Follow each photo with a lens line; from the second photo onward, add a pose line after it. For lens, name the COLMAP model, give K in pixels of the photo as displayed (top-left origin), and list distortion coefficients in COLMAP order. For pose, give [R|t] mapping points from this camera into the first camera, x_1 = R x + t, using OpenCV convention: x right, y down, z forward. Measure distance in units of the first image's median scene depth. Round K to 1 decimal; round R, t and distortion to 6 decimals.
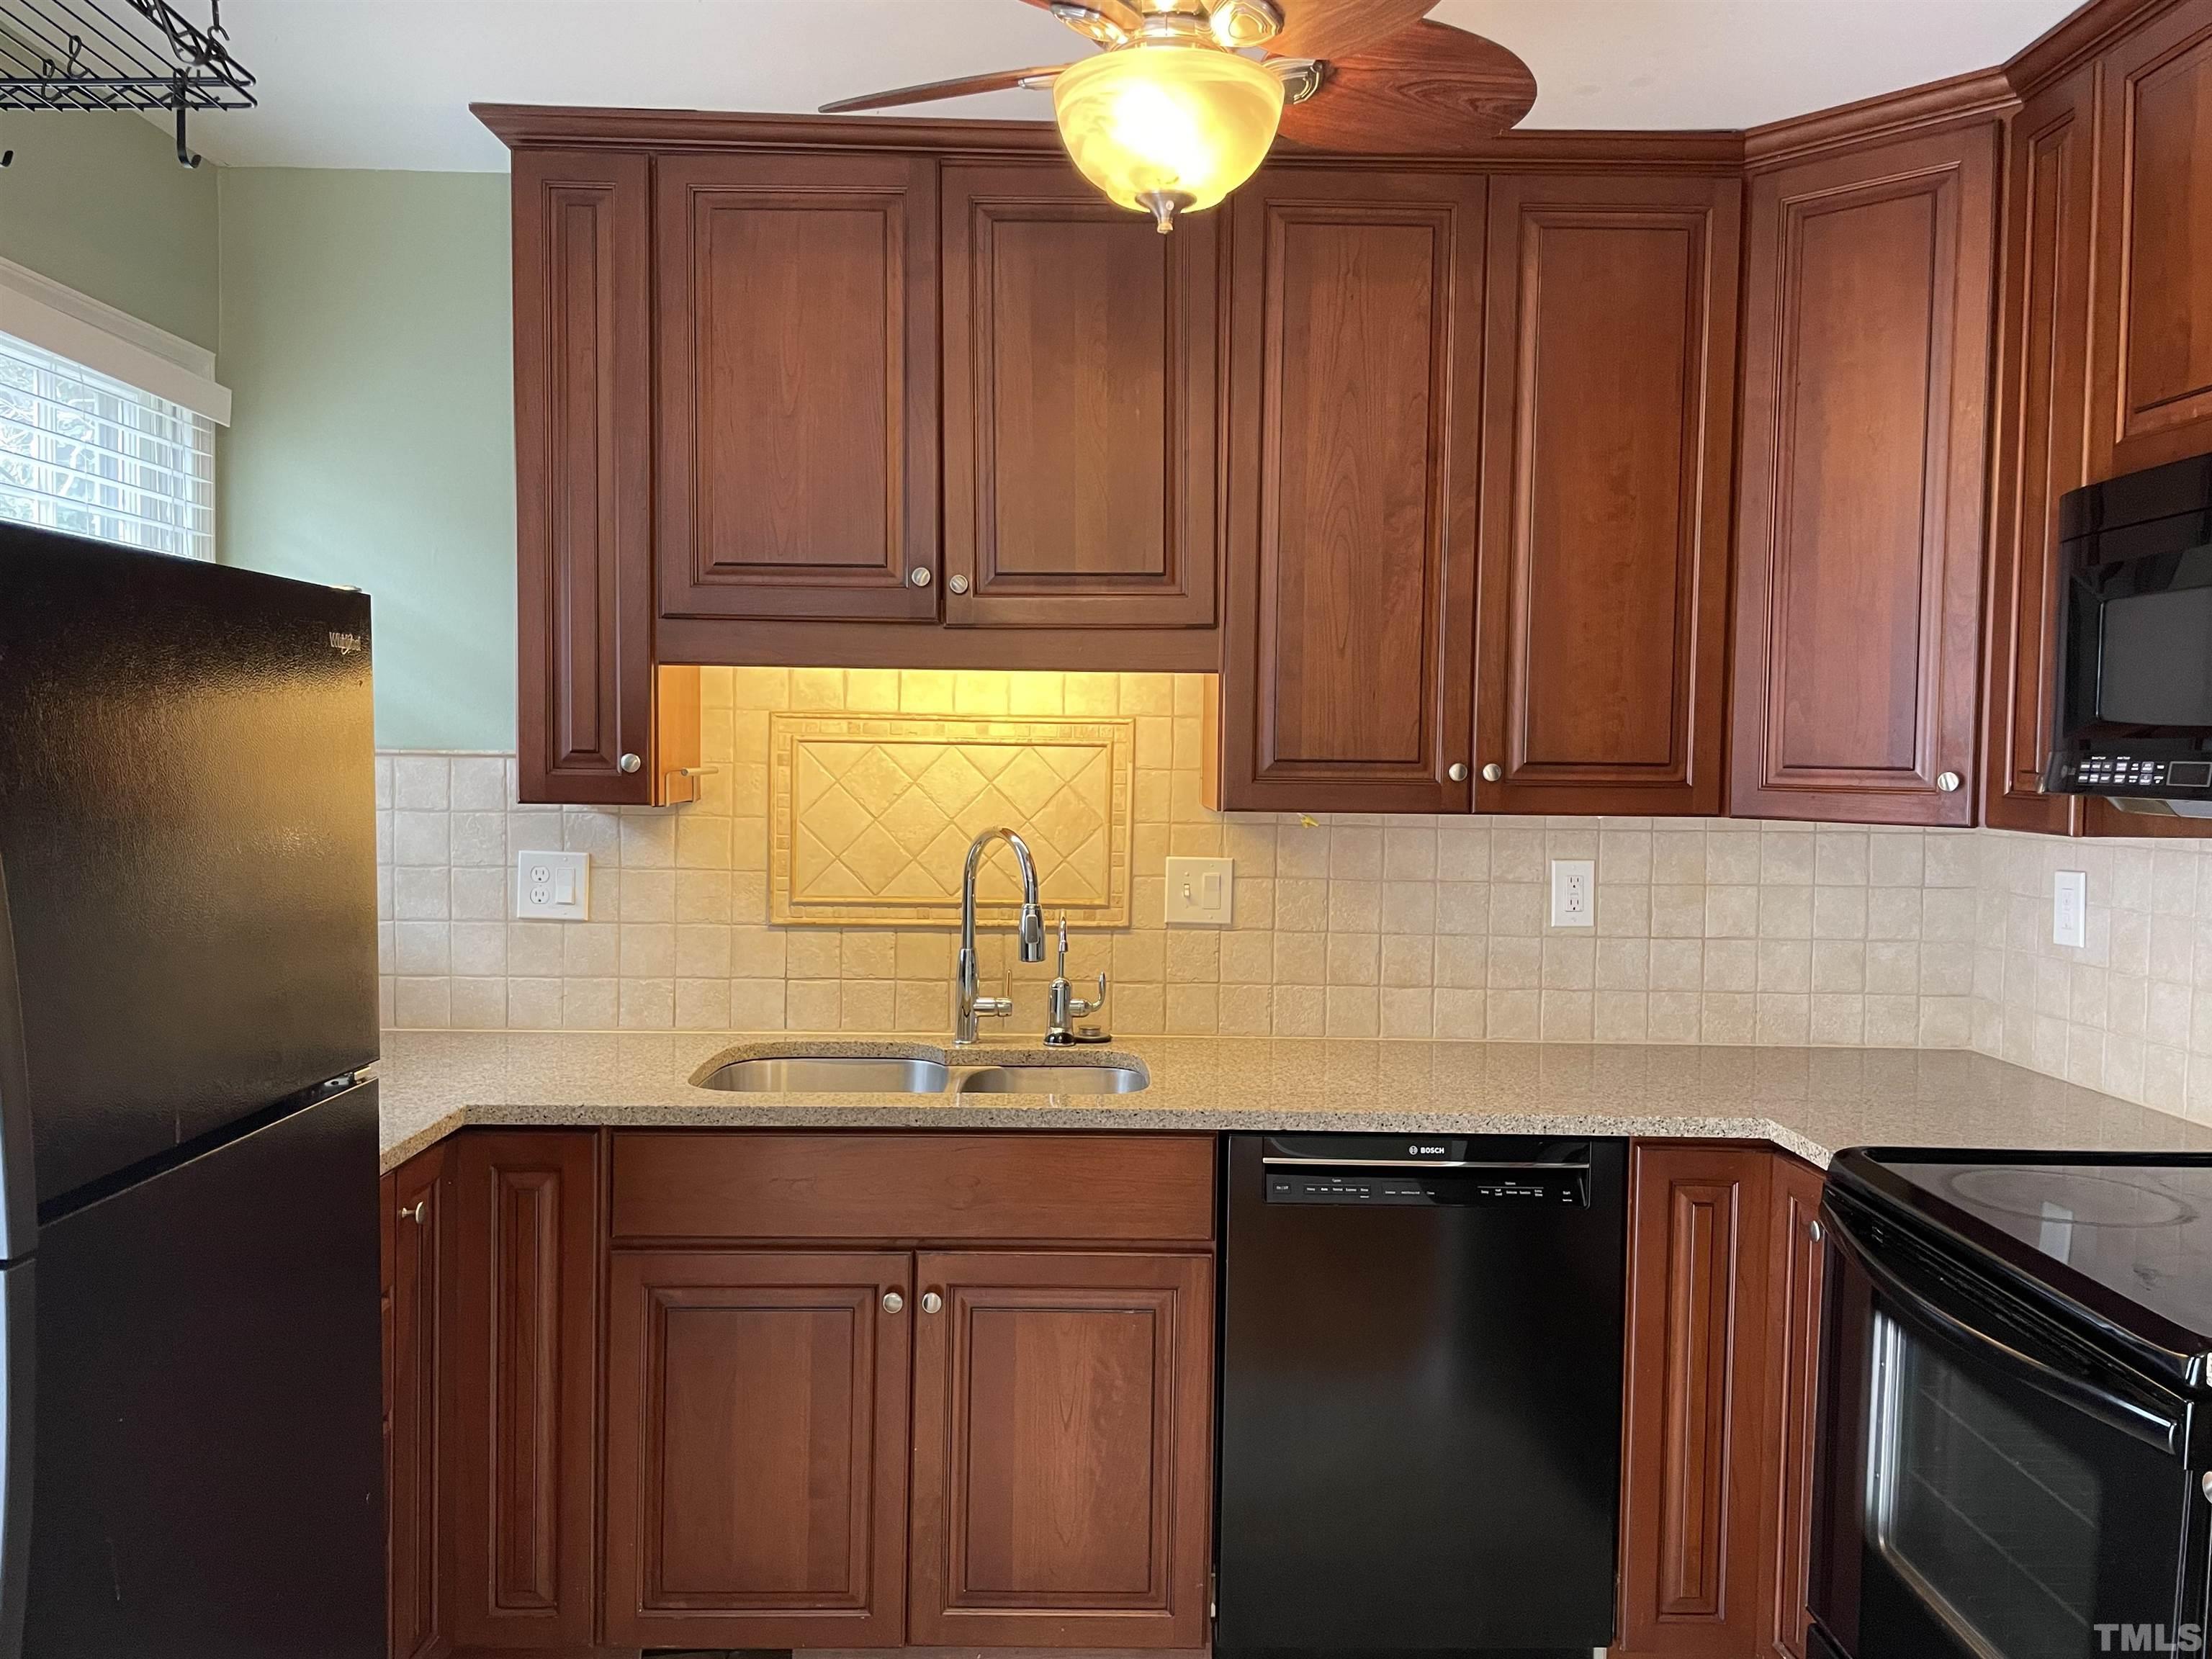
lens RADIAL K [[1681.1, 0, 1140.6], [0, 1681.1, 828.1], [0, 0, 1]] dist [0.072632, -0.090460]
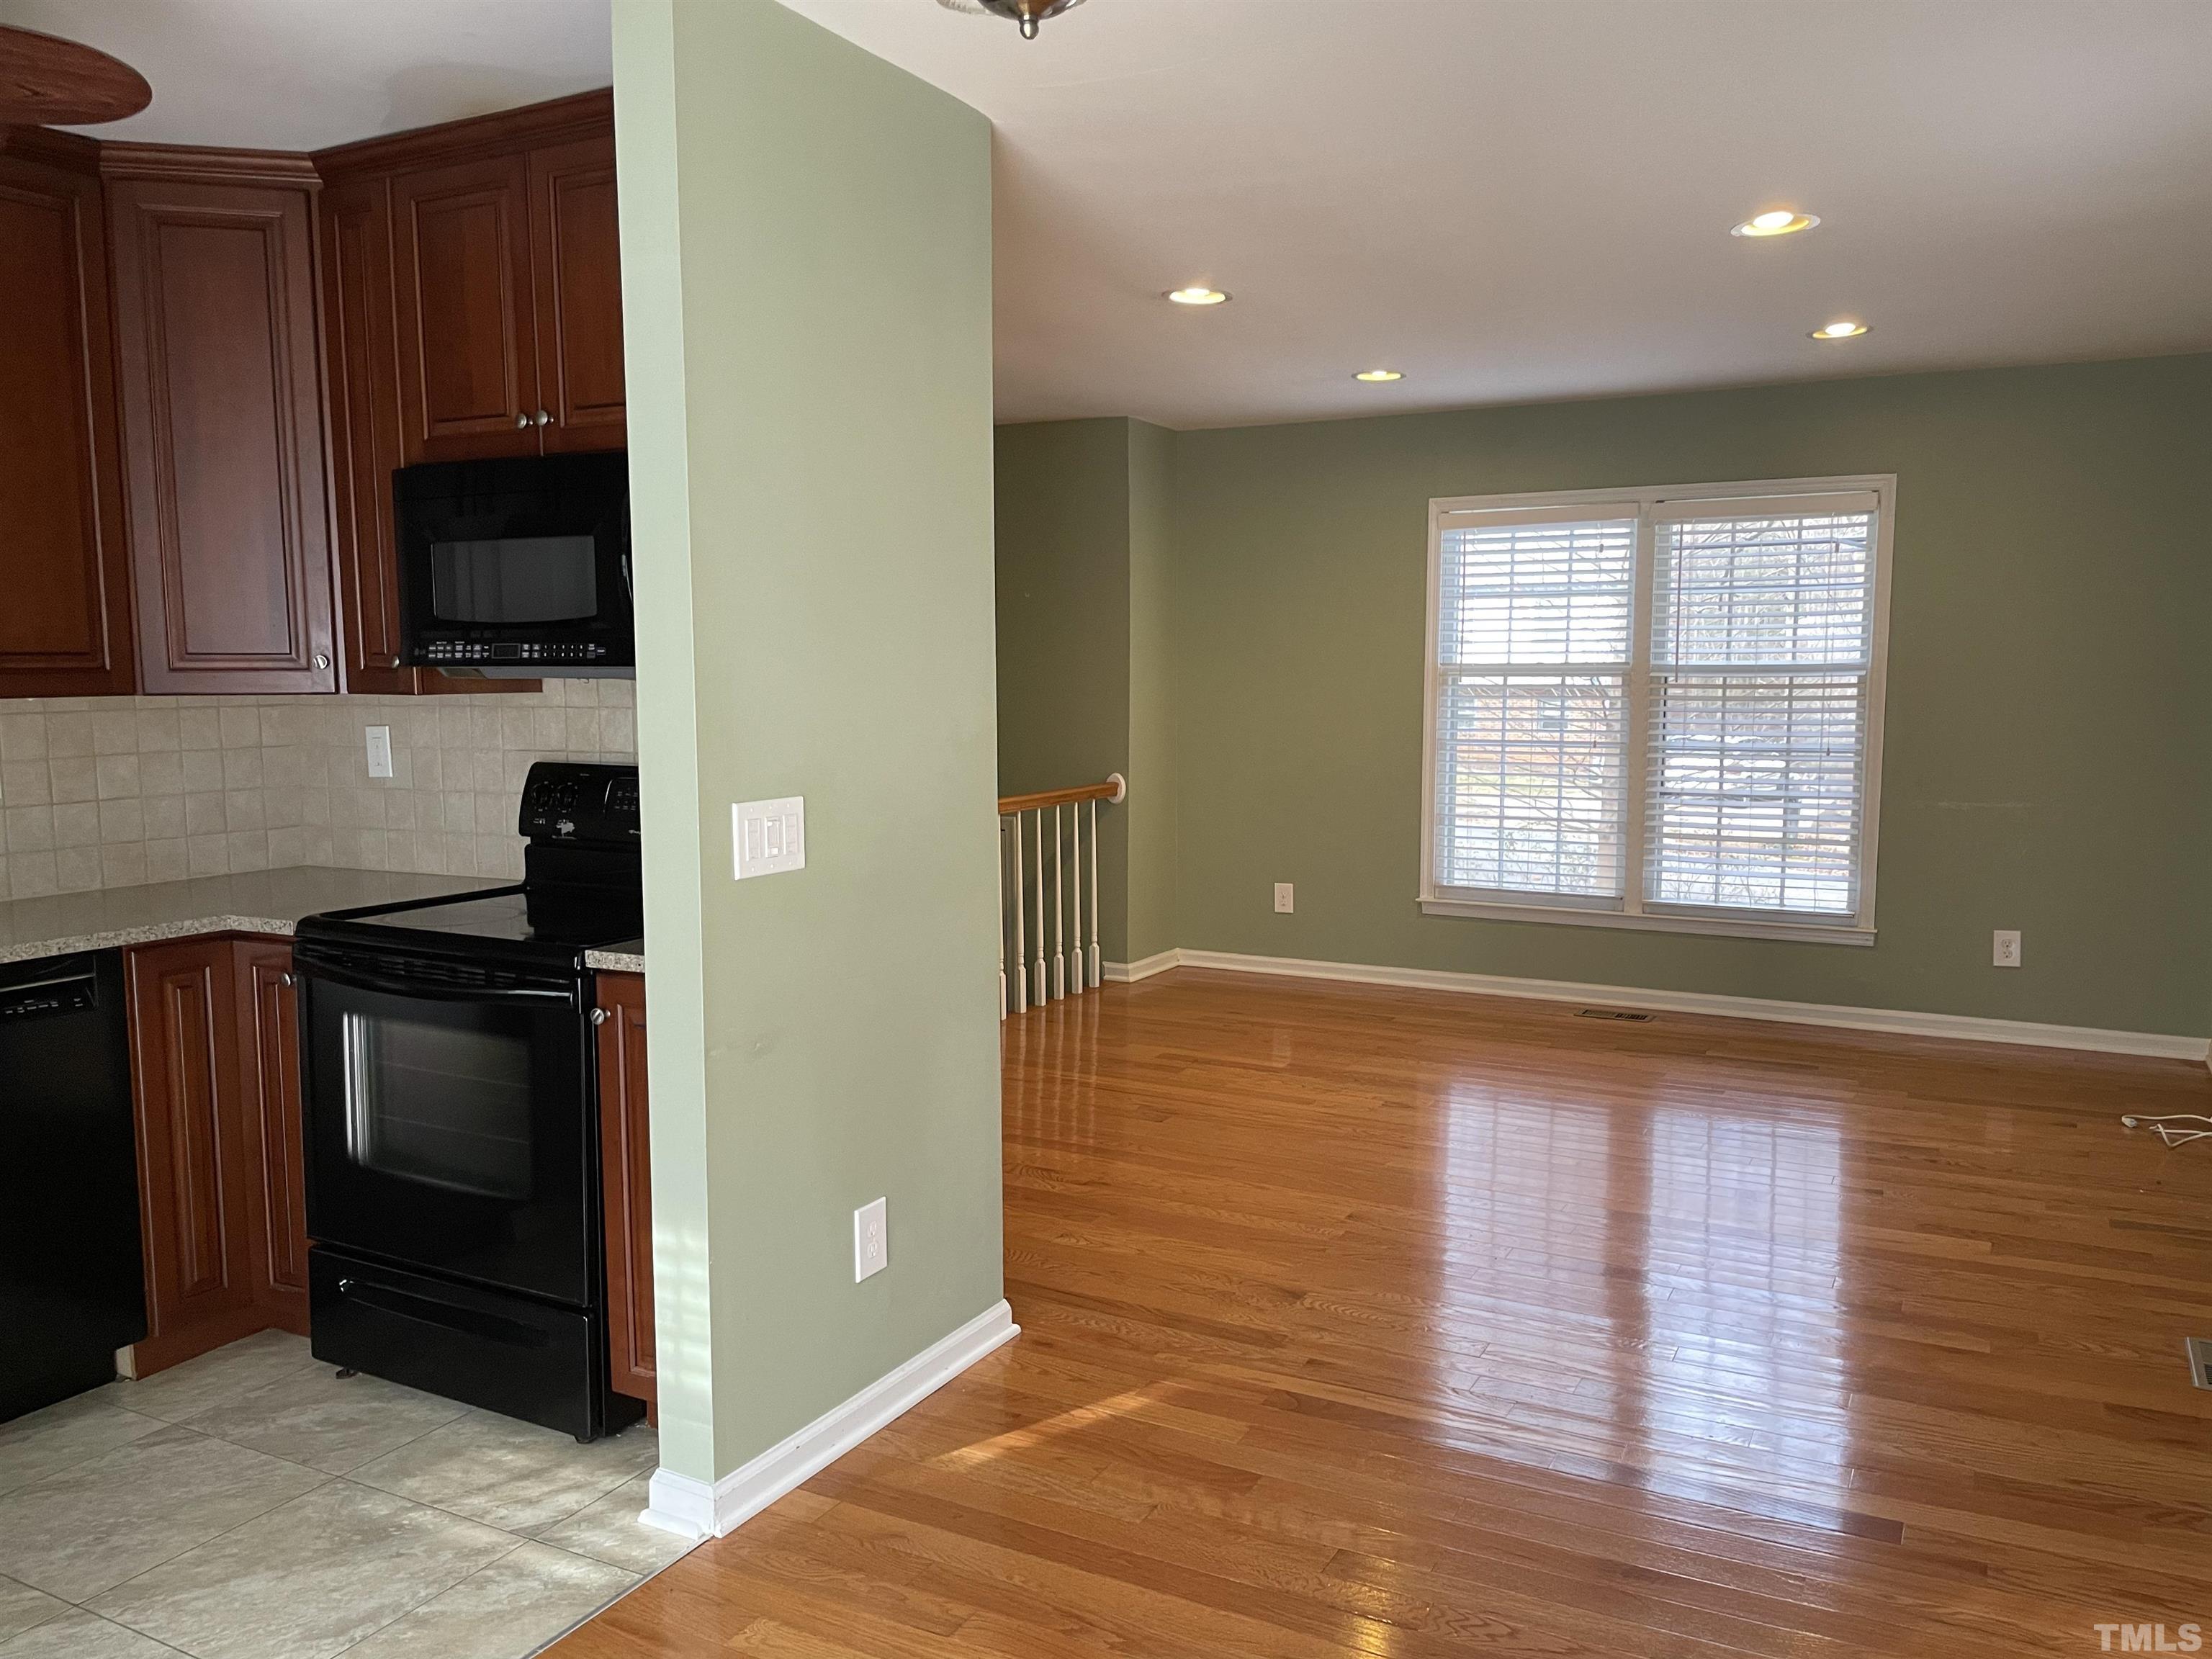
lens RADIAL K [[1681.1, 0, 1067.3], [0, 1681.1, 841.5], [0, 0, 1]] dist [0.072632, -0.090460]
pose [[0.528652, -0.112053, 0.841410, -0.403579], [0.056020, 0.993693, 0.097137, 0.018568], [-0.846988, -0.004216, 0.531595, -0.282165]]
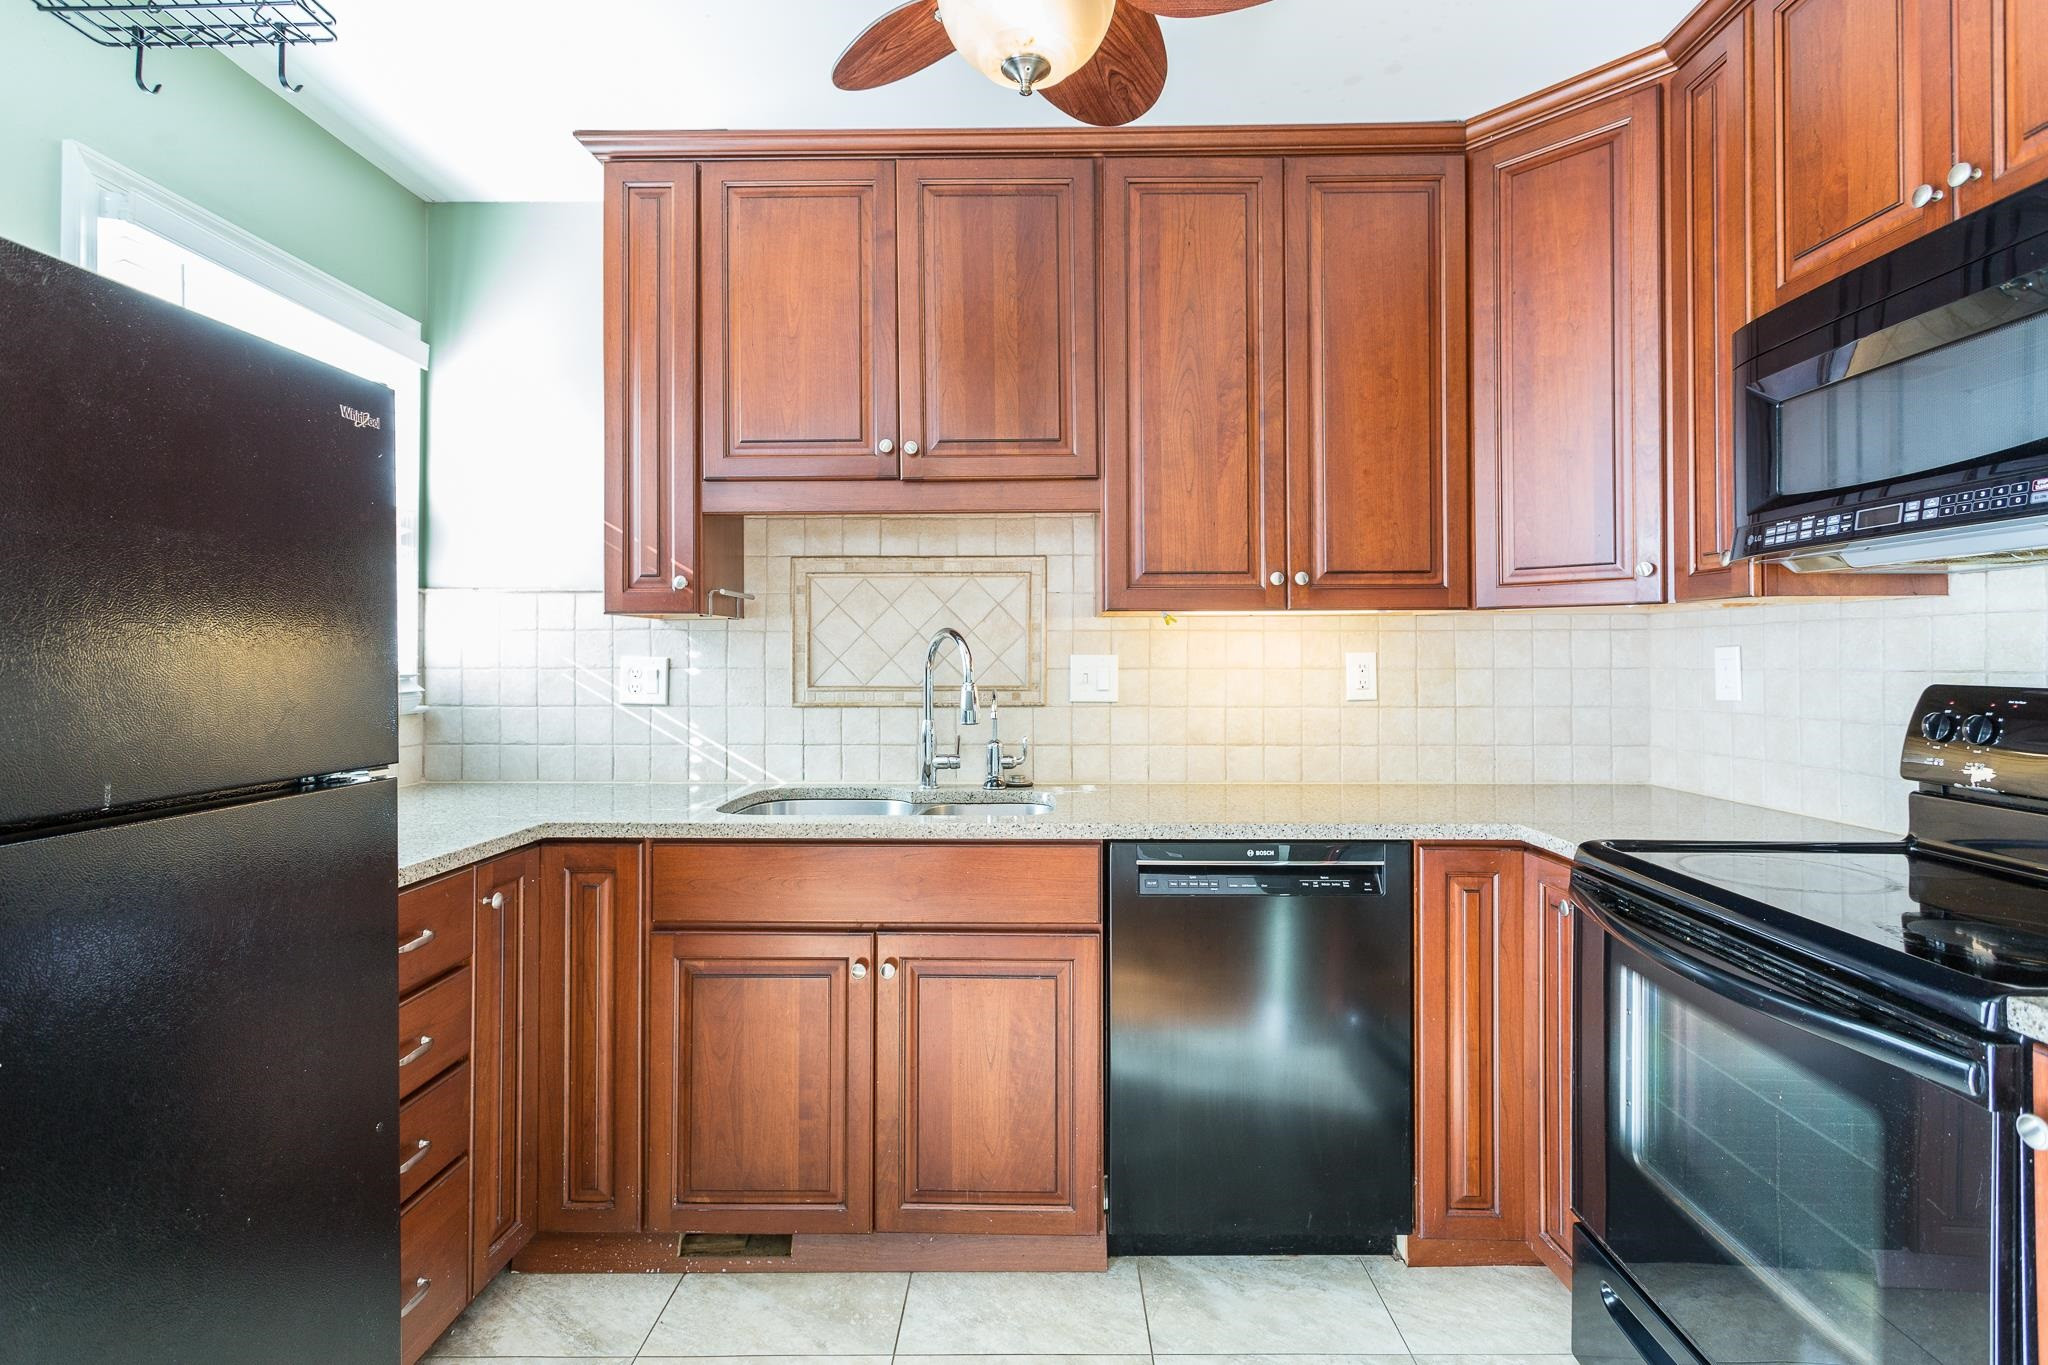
lens RADIAL K [[980.8, 0, 1049.5], [0, 980.8, 647.0], [0, 0, 1]] dist [-0.000098, 0.001522]
pose [[0.998969, -0.018560, -0.041425, 0.038591], [0.016171, 0.998226, -0.057293, 0.070086], [0.042415, 0.056564, 0.997498, 0.213886]]
